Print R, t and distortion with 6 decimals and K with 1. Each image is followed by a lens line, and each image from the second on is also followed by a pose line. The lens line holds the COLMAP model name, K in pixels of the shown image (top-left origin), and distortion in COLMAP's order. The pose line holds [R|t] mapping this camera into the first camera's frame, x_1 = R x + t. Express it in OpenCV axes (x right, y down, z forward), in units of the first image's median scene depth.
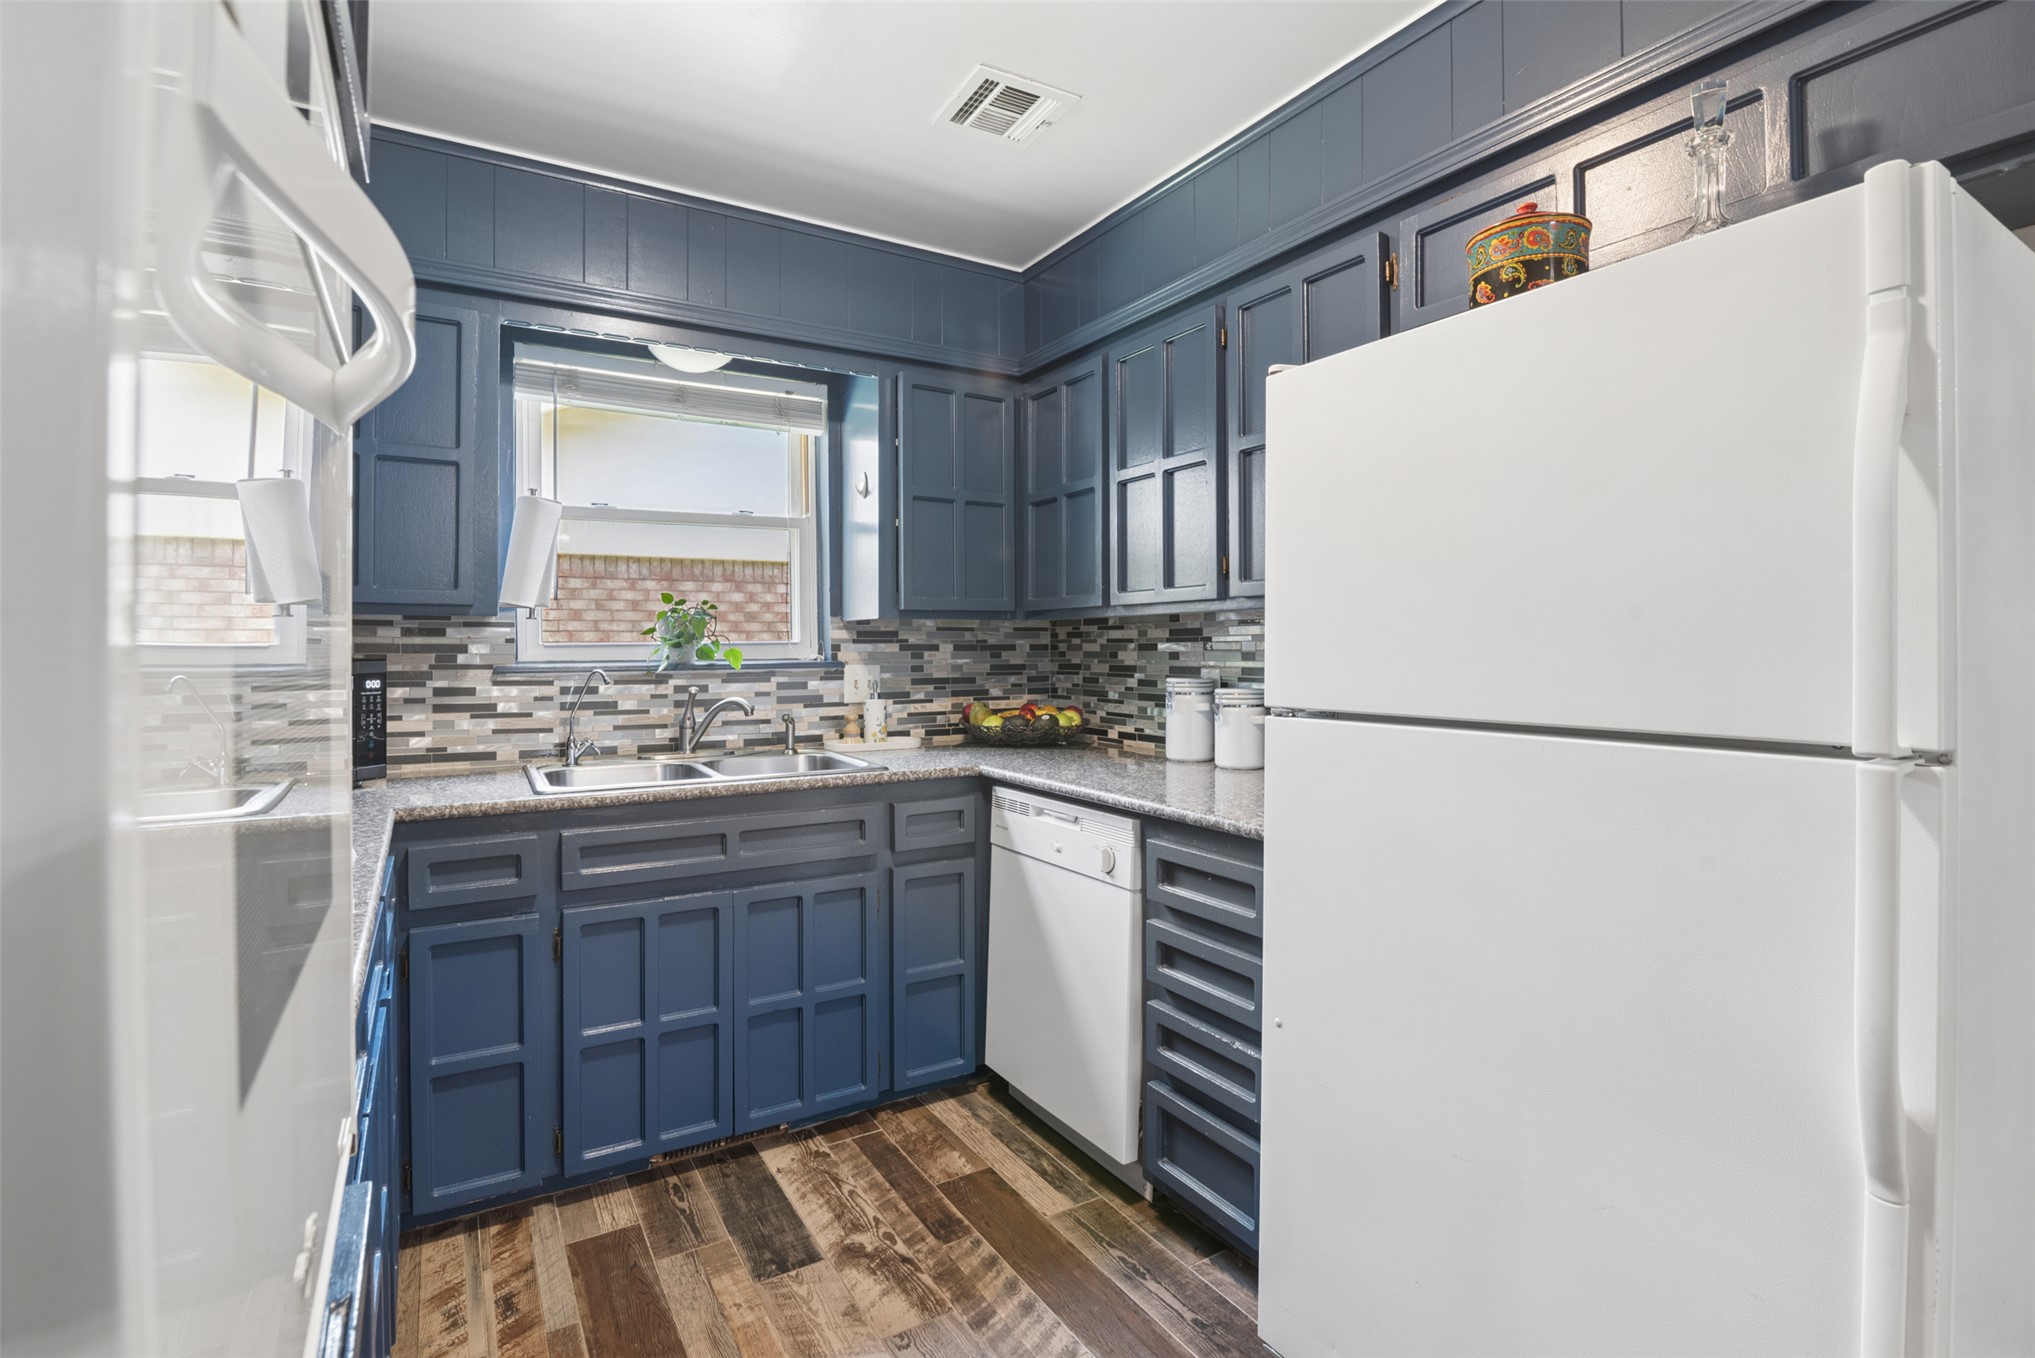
lens RADIAL K [[942.0, 0, 1006.7], [0, 942.0, 654.2], [0, 0, 1]] dist [-0.018421, 0.000956]
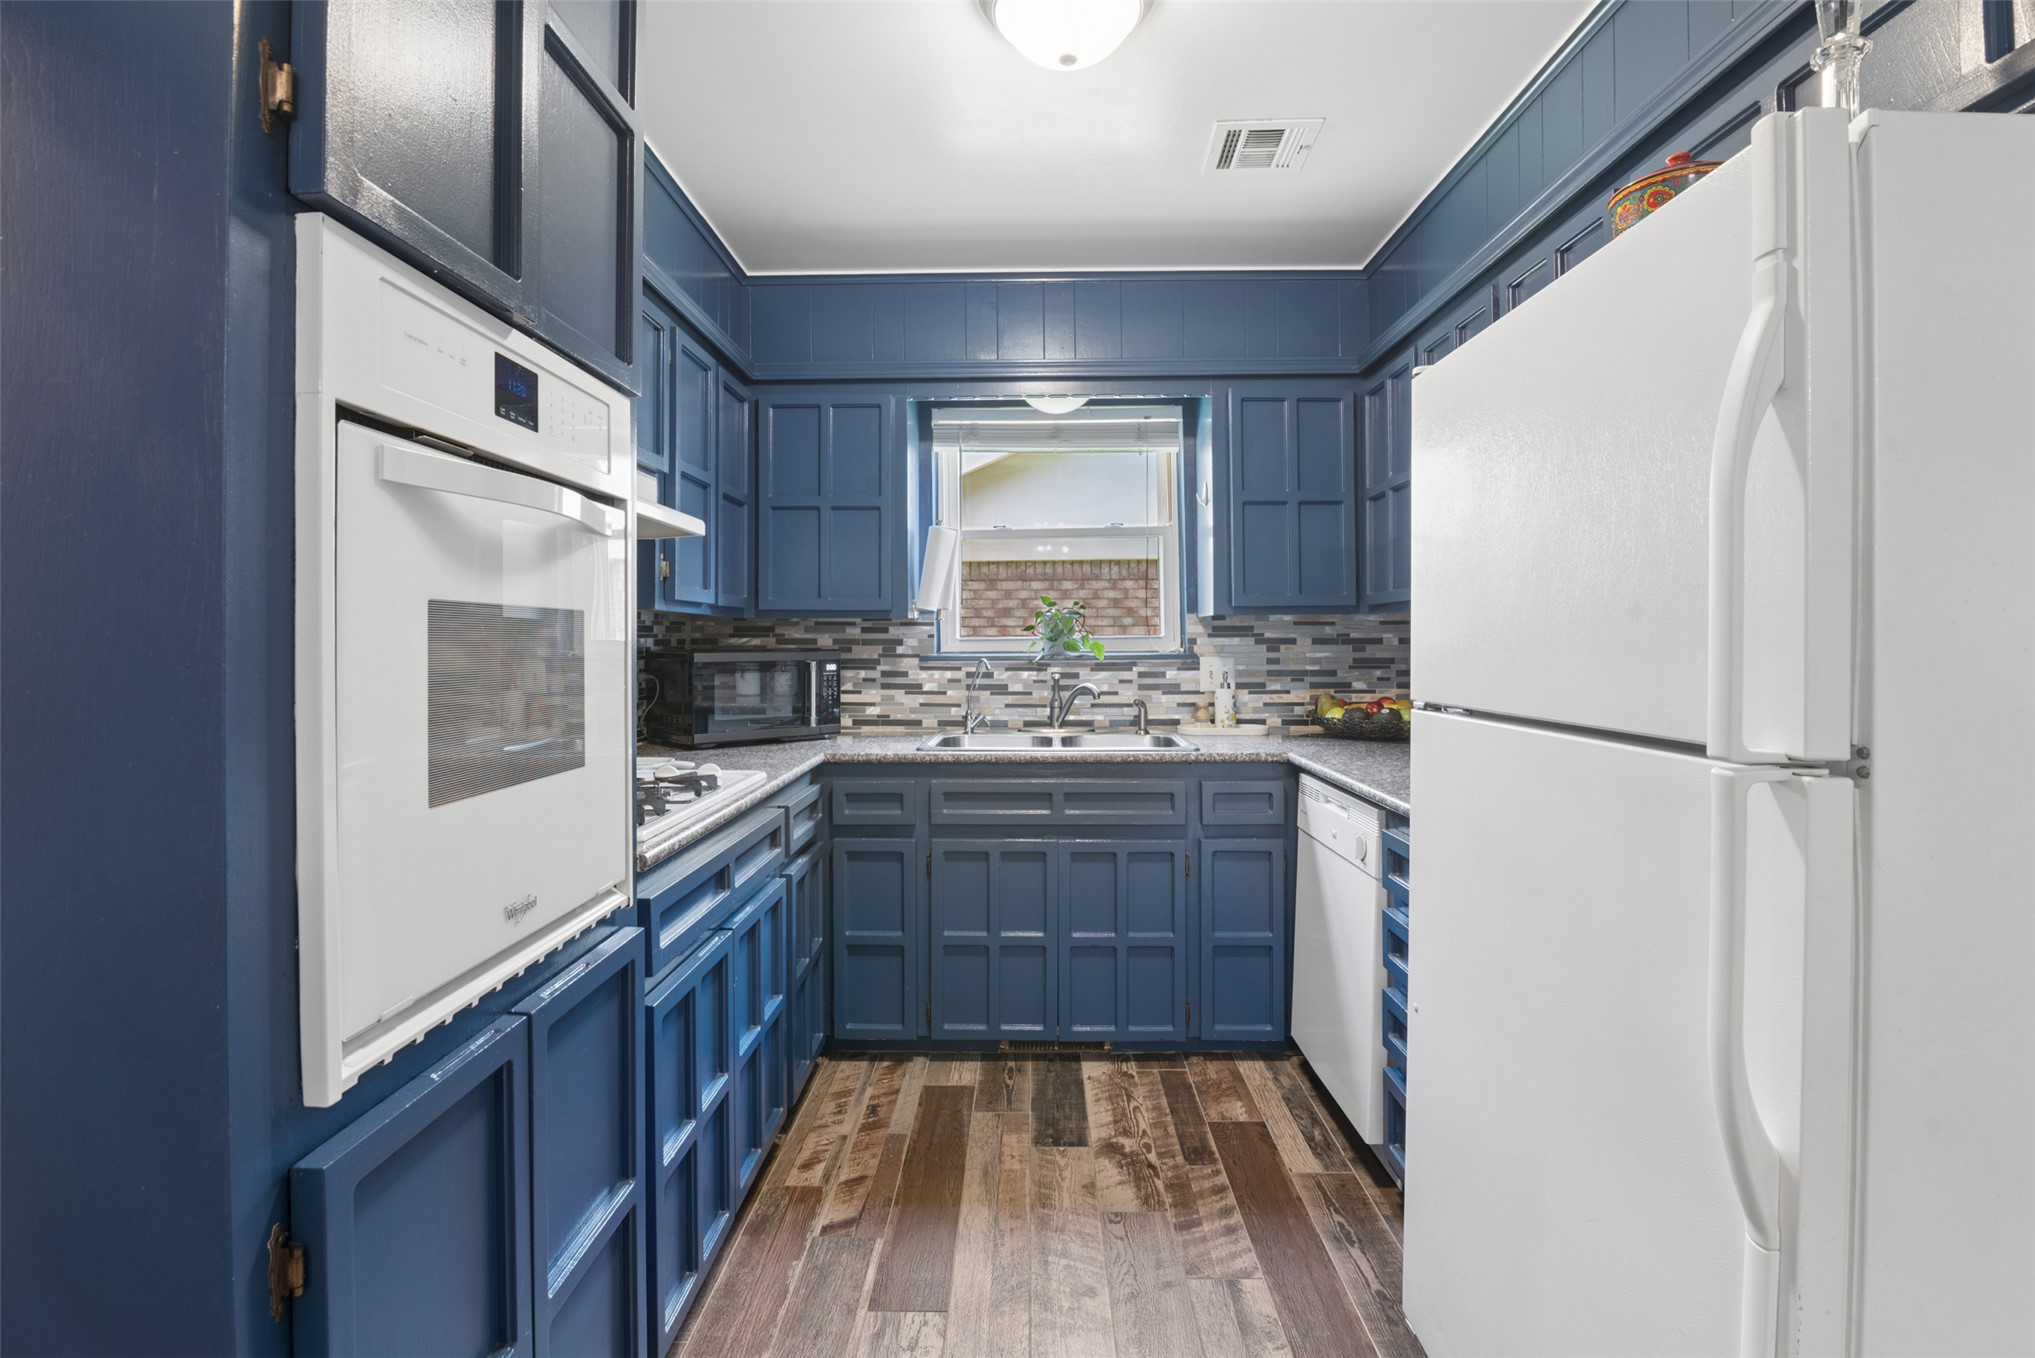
lens RADIAL K [[942.0, 0, 1016.4], [0, 942.0, 649.9], [0, 0, 1]] dist [-0.015487, 0.000468]
pose [[0.849416, 0.004478, -0.527705, 0.274199], [-0.002519, 0.999987, 0.004430, -0.001397], [0.527718, -0.002433, 0.849416, -0.061857]]
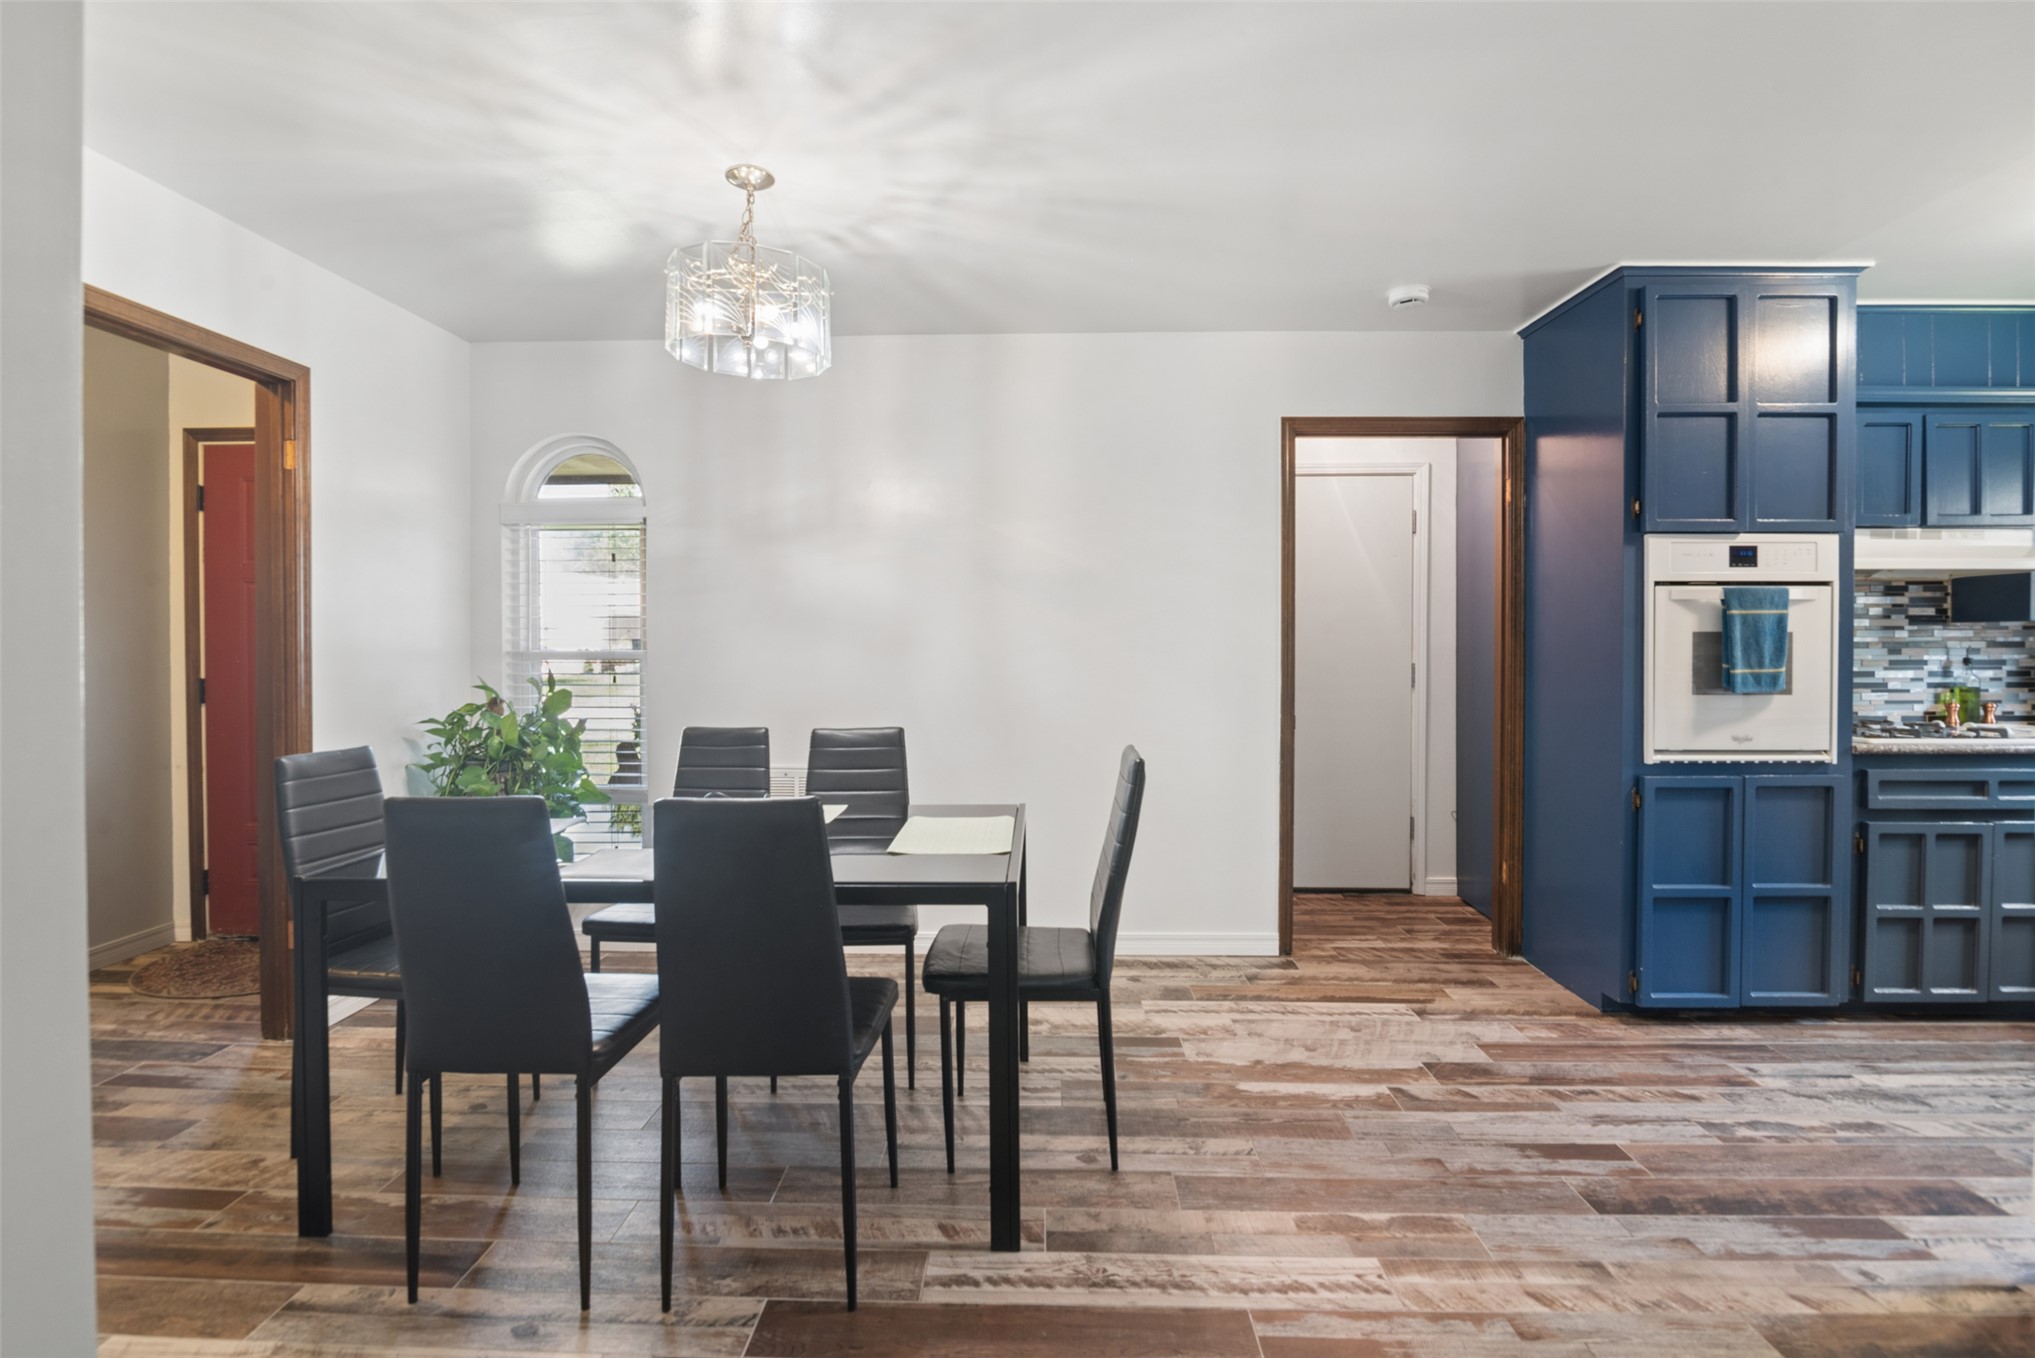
lens RADIAL K [[942.0, 0, 1006.7], [0, 942.0, 654.2], [0, 0, 1]] dist [-0.018421, 0.000956]
pose [[-0.547945, 0.014493, -0.836389, 1.368390], [-0.002828, 0.999812, 0.019178, -0.010312], [0.836510, 0.012873, -0.547801, 0.044453]]
